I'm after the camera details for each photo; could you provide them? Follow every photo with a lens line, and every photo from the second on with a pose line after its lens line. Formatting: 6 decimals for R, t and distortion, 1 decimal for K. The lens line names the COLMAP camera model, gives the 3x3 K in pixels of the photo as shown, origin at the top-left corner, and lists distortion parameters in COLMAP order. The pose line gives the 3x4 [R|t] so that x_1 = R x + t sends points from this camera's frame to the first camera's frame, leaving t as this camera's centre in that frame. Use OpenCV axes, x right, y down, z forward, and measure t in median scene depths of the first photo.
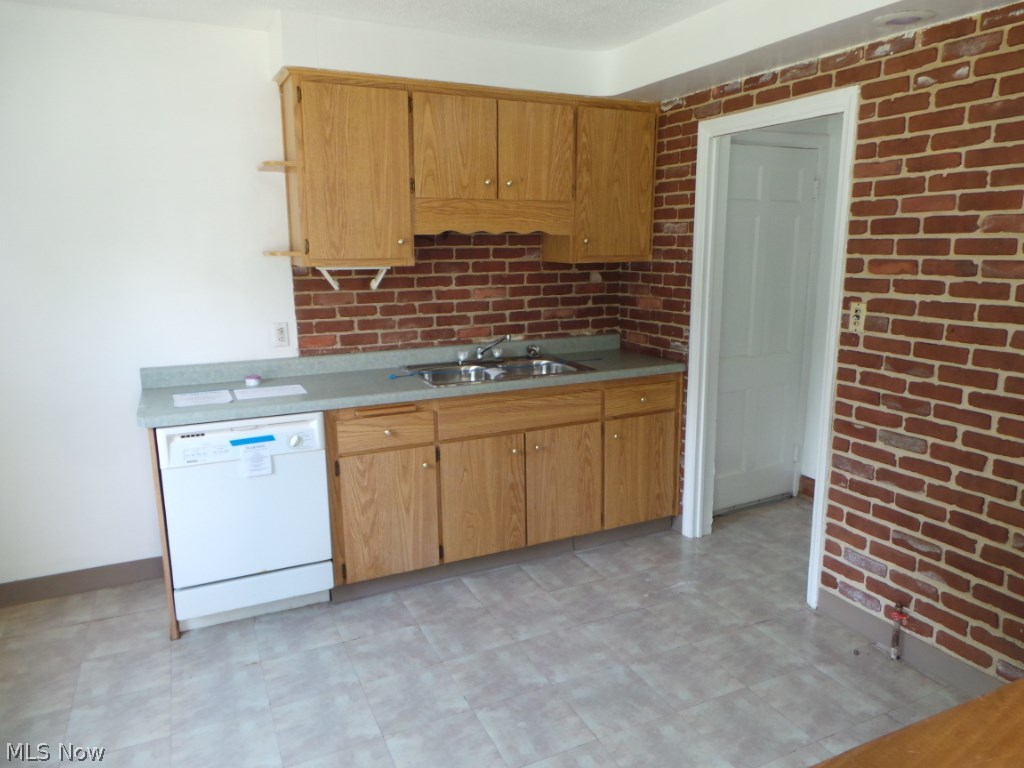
lens RADIAL K [[710.4, 0, 512.0], [0, 710.4, 384.0], [0, 0, 1]] dist [0.003629, 0.000868]
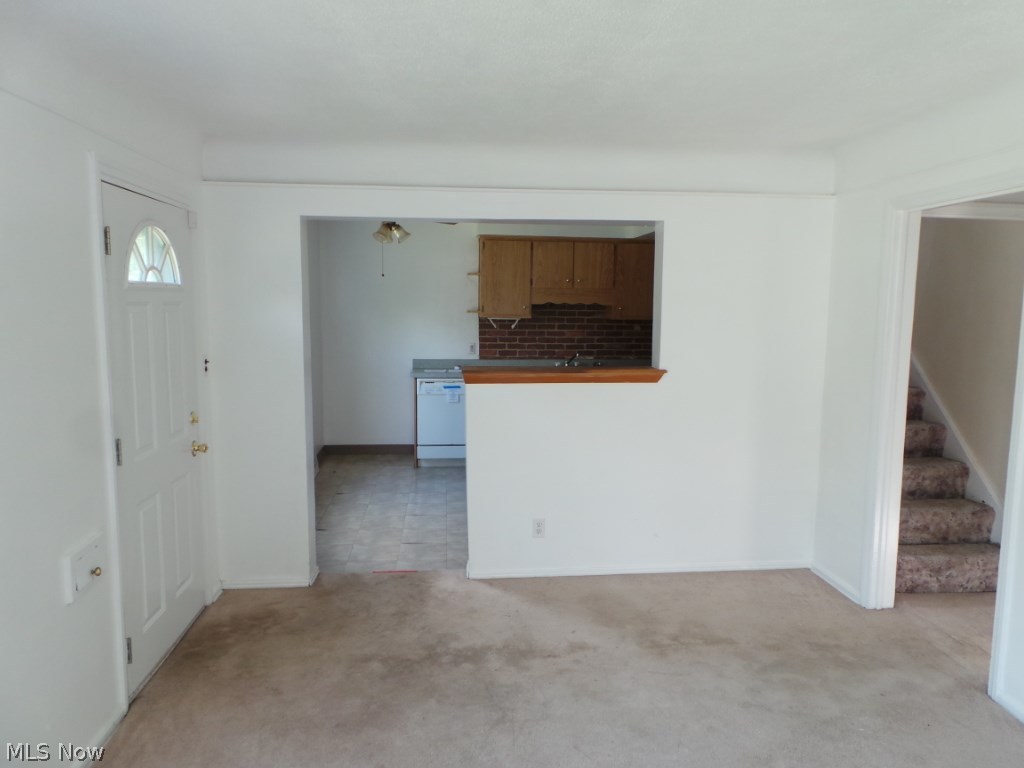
lens RADIAL K [[710.4, 0, 512.0], [0, 710.4, 384.0], [0, 0, 1]] dist [0.003629, 0.000868]
pose [[0.942243, 0.052967, -0.330716, 0.505170], [-0.081454, 0.994010, -0.072872, 0.183214], [0.324875, 0.095601, 0.940913, -0.975602]]
